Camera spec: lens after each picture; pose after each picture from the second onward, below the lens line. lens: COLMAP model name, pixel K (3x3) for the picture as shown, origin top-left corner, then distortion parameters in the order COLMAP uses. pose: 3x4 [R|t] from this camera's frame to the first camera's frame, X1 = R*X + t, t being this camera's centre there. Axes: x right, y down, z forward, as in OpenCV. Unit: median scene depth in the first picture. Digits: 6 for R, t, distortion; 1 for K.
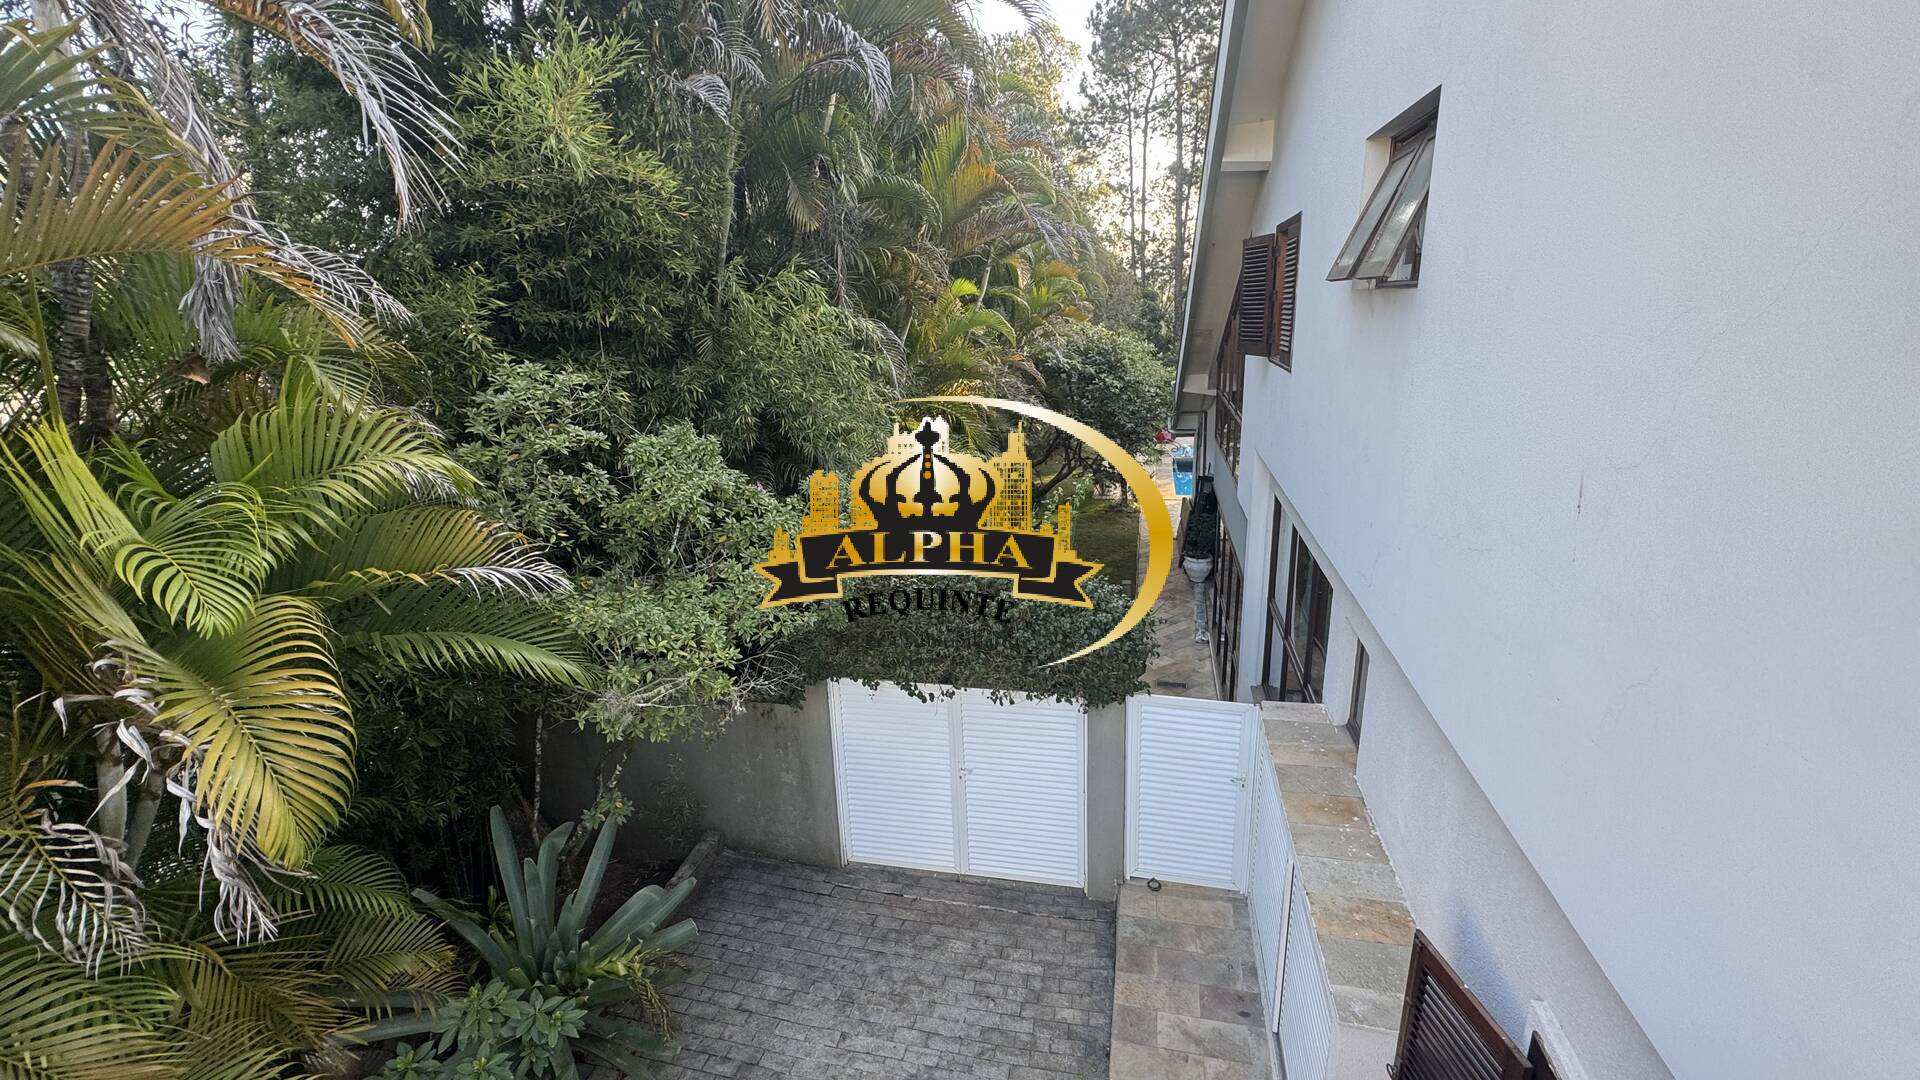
lens RADIAL K [[765.3, 0, 961.8], [0, 765.3, 544.1], [0, 0, 1]] dist [-0.003498, 0.000640]
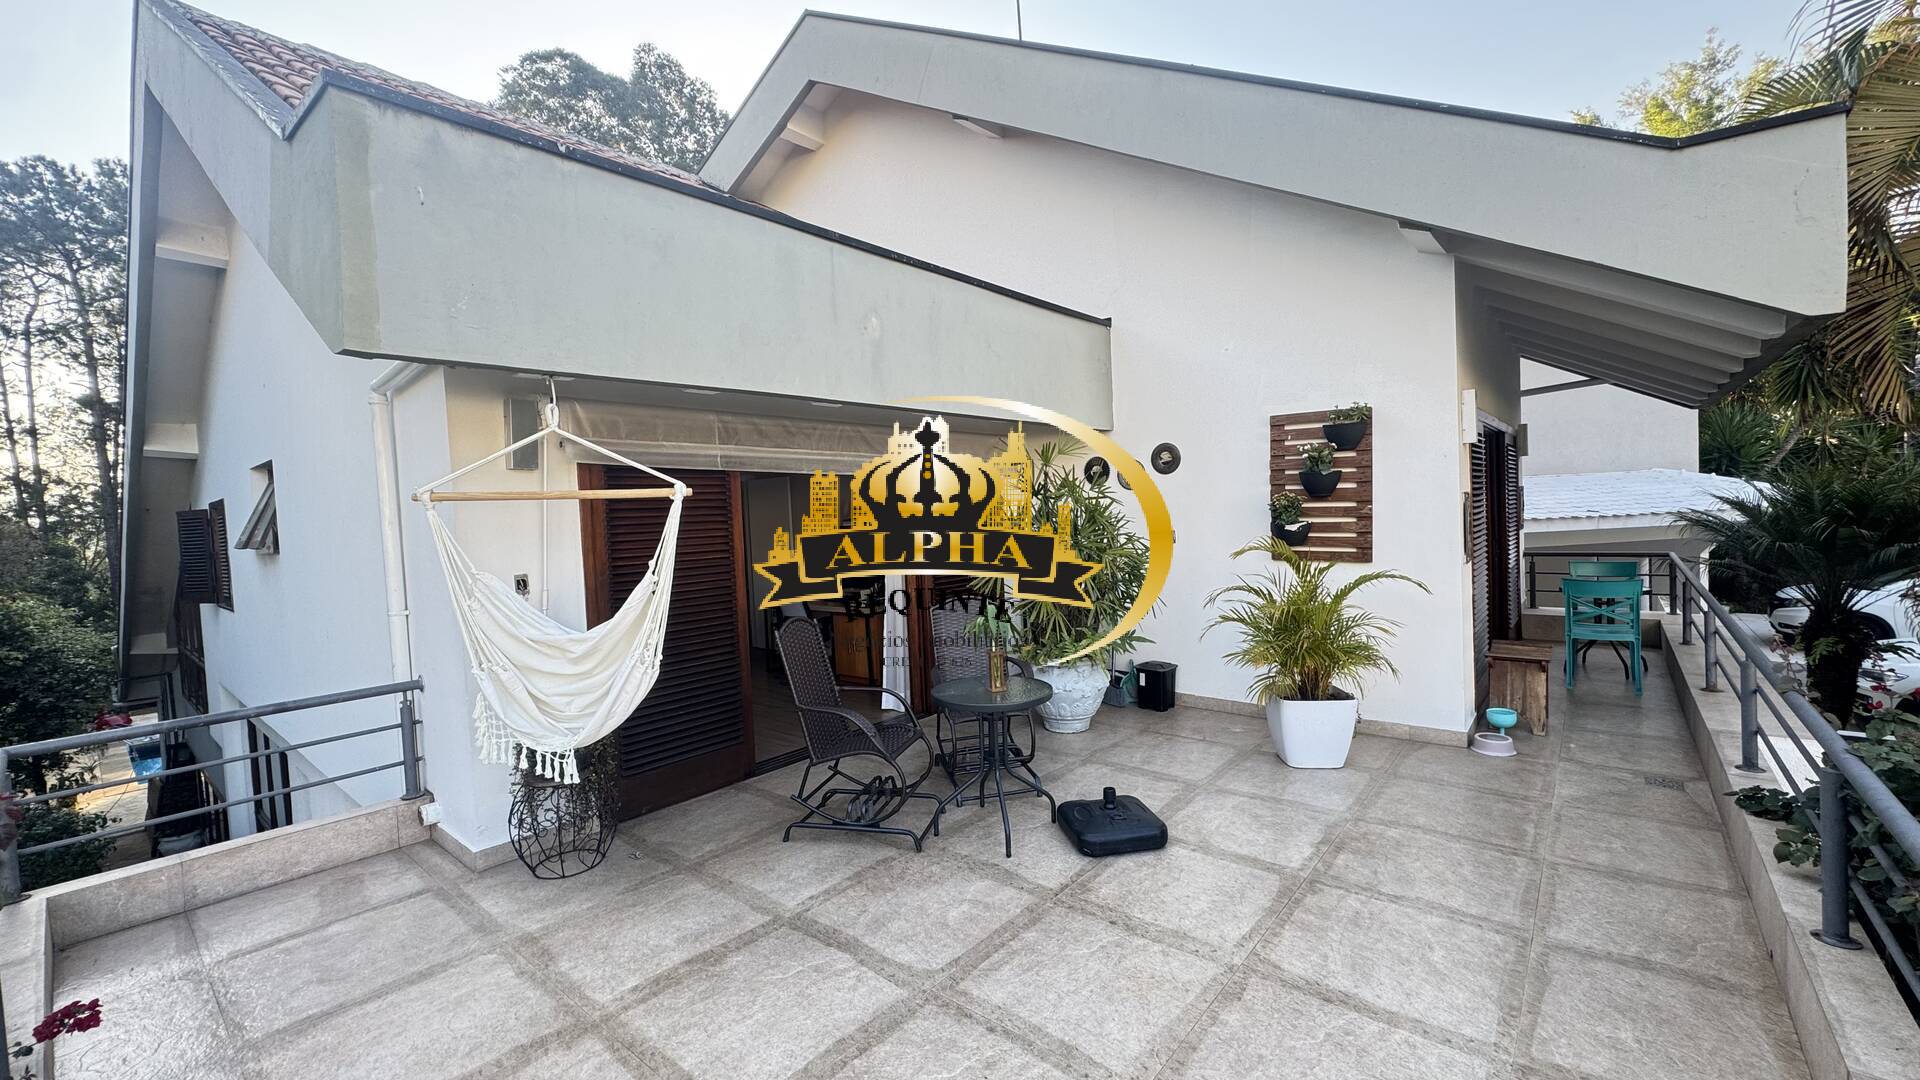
lens RADIAL K [[765.3, 0, 958.2], [0, 765.3, 541.6], [0, 0, 1]] dist [-0.003498, 0.000640]
pose [[0.456083, -0.004953, 0.889924, -0.024772], [0.284231, 0.948422, -0.140389, 0.029476], [-0.843327, 0.316973, 0.433967, -0.096825]]
